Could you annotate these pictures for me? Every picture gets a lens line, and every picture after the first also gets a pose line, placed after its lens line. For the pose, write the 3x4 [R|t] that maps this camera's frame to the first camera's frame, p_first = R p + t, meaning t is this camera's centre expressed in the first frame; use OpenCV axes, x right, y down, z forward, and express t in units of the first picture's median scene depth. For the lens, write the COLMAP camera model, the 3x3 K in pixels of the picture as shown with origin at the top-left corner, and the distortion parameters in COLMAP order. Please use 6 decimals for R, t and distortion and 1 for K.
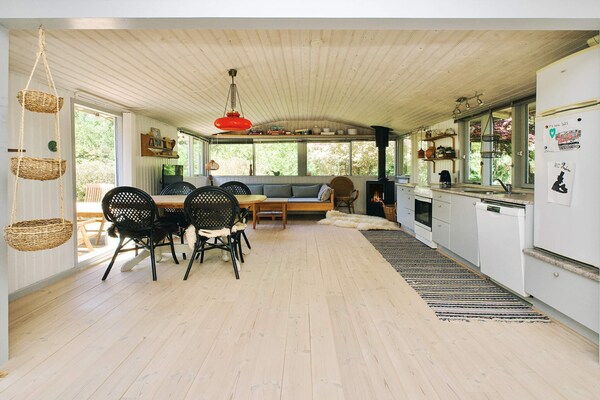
lens RADIAL K [[324.0, 0, 301.1], [0, 324.0, 177.2], [0, 0, 1]] dist [-0.000836, -0.000482]
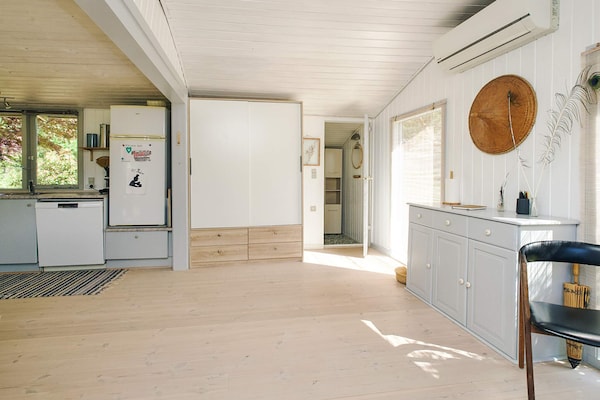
lens RADIAL K [[324.0, 0, 301.1], [0, 324.0, 177.2], [0, 0, 1]] dist [-0.000836, -0.000482]
pose [[-0.187959, -0.010139, 0.982125, -0.295891], [0.018402, 0.999735, 0.013843, -0.002951], [-0.982004, 0.020675, -0.187723, 0.146727]]
